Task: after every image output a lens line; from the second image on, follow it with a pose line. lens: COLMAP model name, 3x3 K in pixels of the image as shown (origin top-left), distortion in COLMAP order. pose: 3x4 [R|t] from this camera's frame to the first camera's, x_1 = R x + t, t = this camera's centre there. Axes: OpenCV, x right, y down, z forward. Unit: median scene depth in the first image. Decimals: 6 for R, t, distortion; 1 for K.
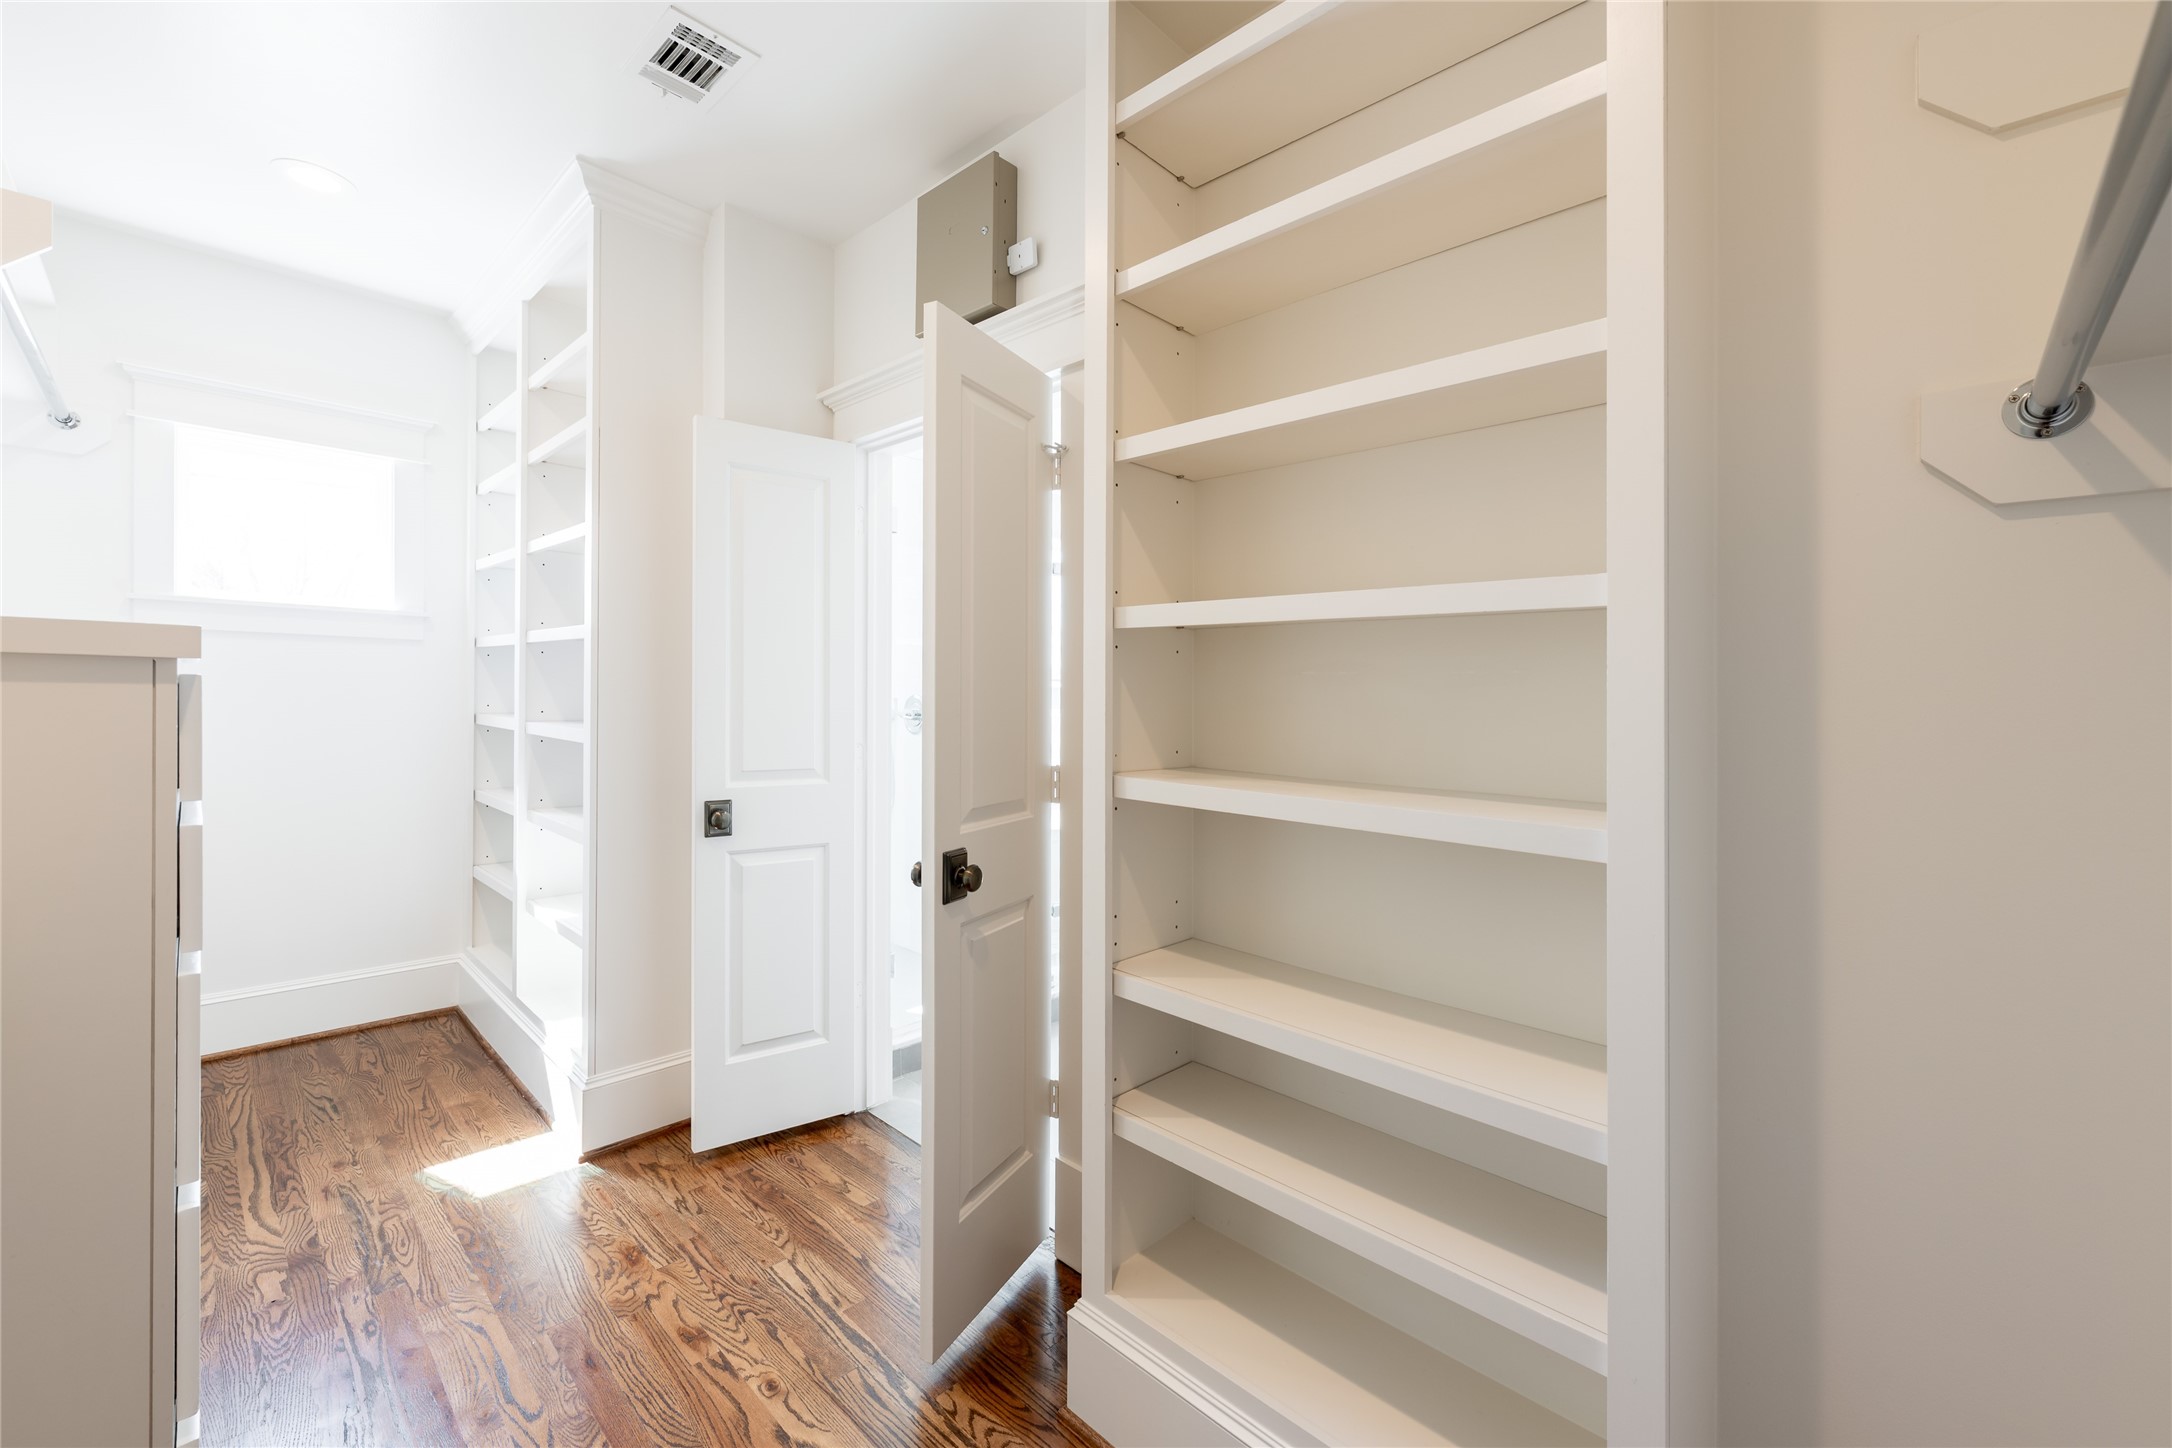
lens RADIAL K [[871.7, 0, 1084.5], [0, 871.7, 680.3], [0, 0, 1]] dist [-0.000178, 0.000198]
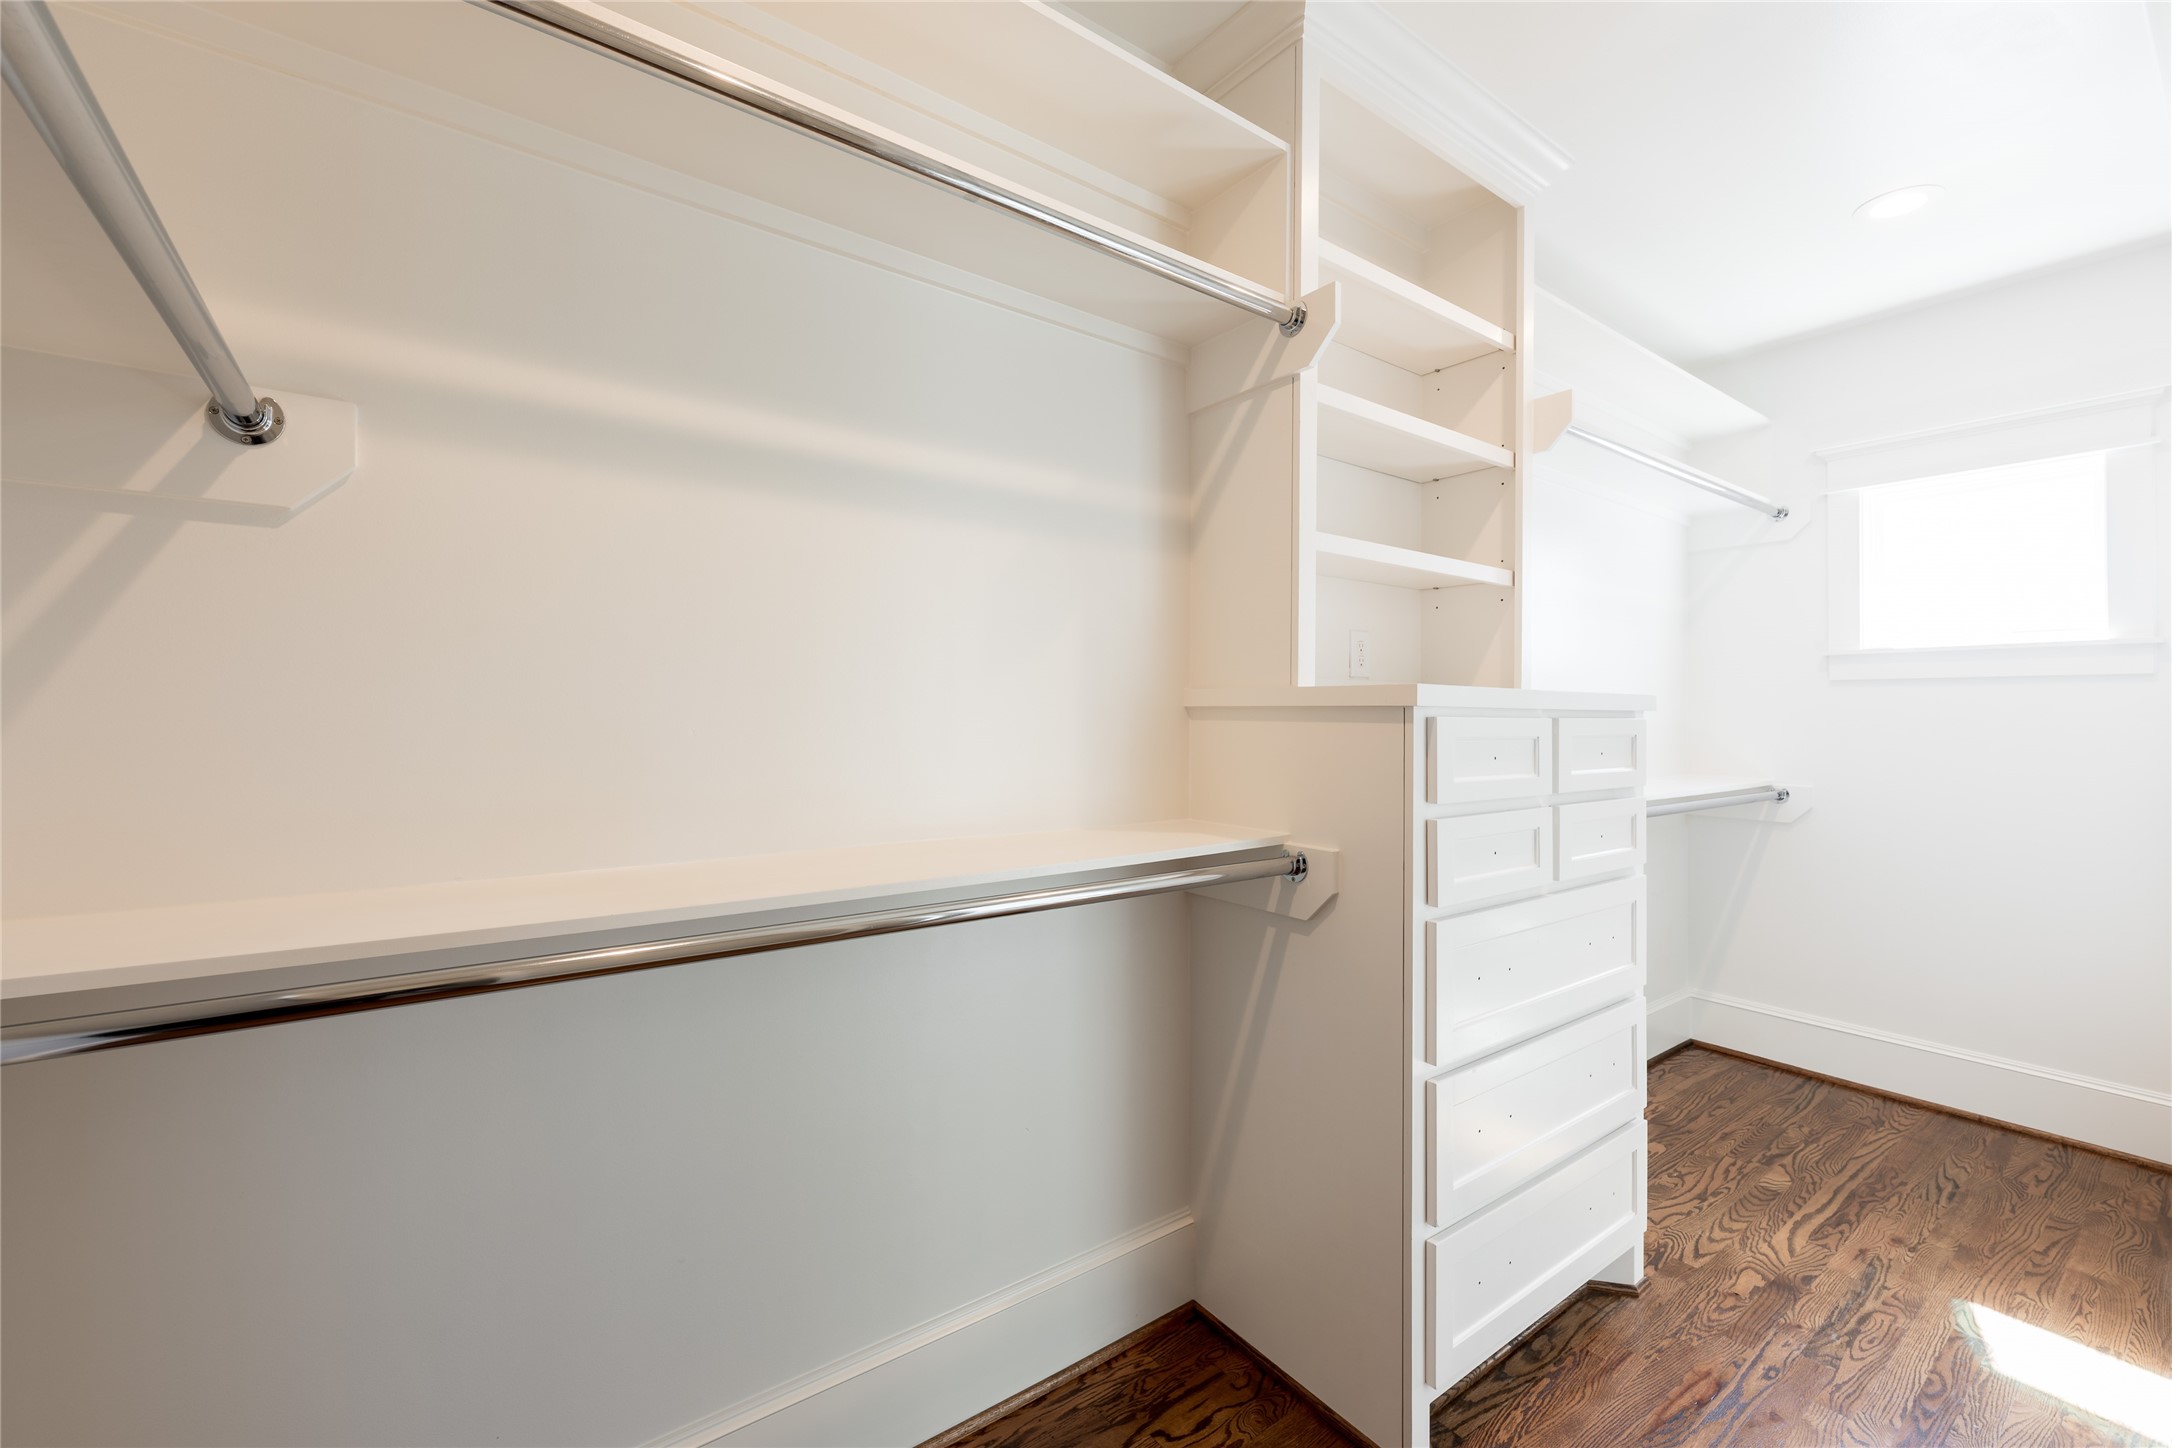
lens RADIAL K [[893.6, 0, 1086.0], [0, 893.6, 724.0], [0, 0, 1]] dist [-0.000330, -0.000283]
pose [[-0.164399, -0.014105, -0.986293, 0.251103], [0.002086, 0.999891, -0.014648, 0.011787], [0.986392, -0.004465, -0.164352, 0.306779]]
